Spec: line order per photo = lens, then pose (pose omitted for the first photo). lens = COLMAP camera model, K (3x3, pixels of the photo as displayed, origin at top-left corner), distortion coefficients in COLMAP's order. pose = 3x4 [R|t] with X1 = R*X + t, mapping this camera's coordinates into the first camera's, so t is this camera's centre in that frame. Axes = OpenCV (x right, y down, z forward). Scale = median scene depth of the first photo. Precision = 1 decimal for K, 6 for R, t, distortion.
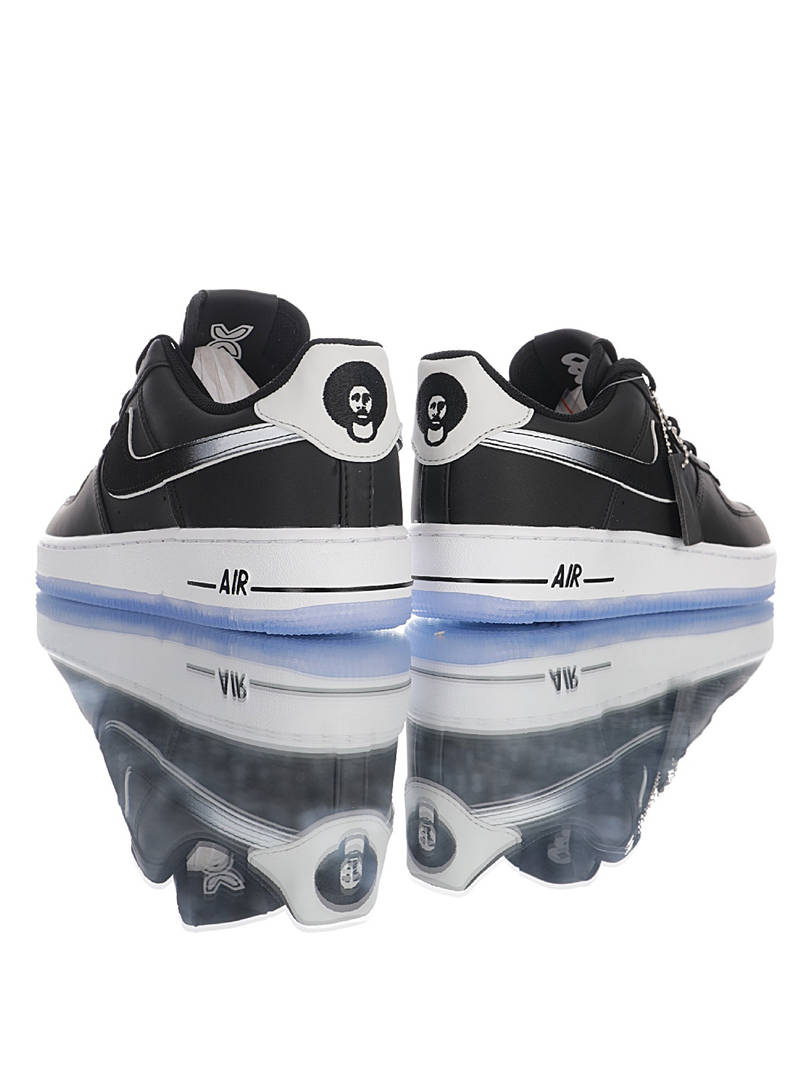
lens RADIAL K [[1174.7, 0, 399.6], [0, 1174.7, 535.3], [0, 0, 1]] dist [-0.021311, 0.000000]
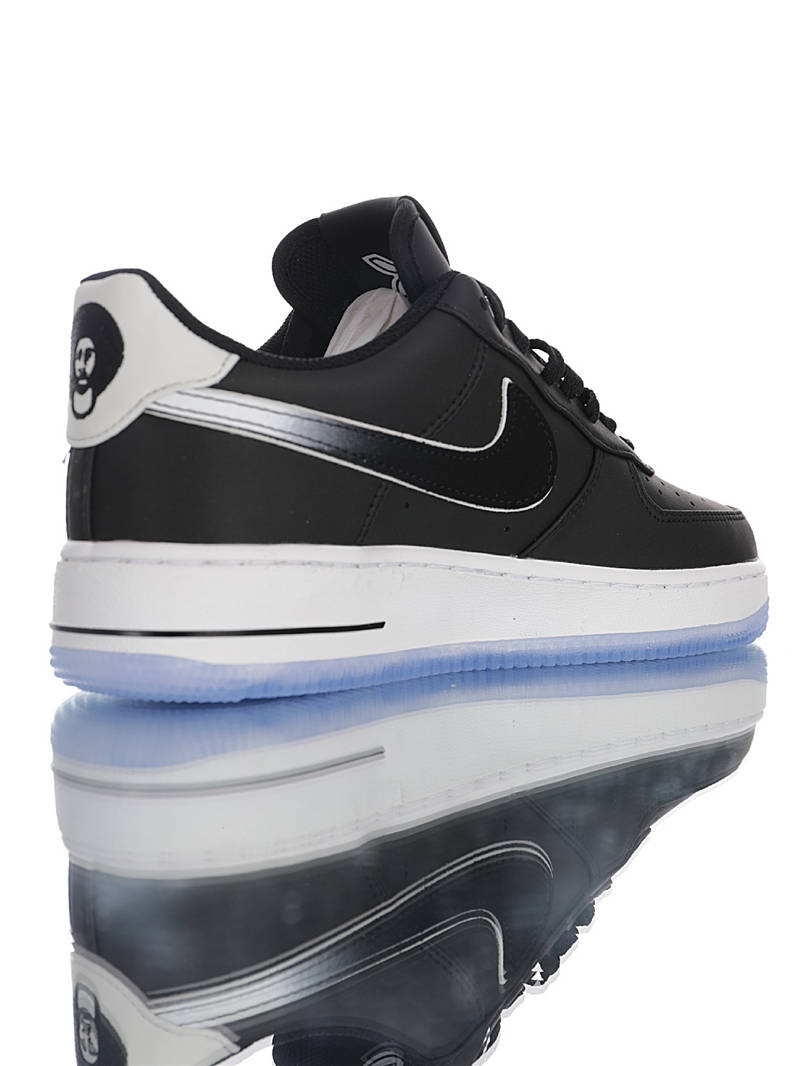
lens RADIAL K [[1490.5, 0, 399.9], [0, 1490.5, 531.0], [0, 0, 1]] dist [-0.072678, 0.000000]
pose [[0.997086, -0.021978, -0.073049, 0.255723], [0.021206, 0.999711, -0.011323, -0.003580], [0.073277, 0.009741, 0.997264, 0.221244]]
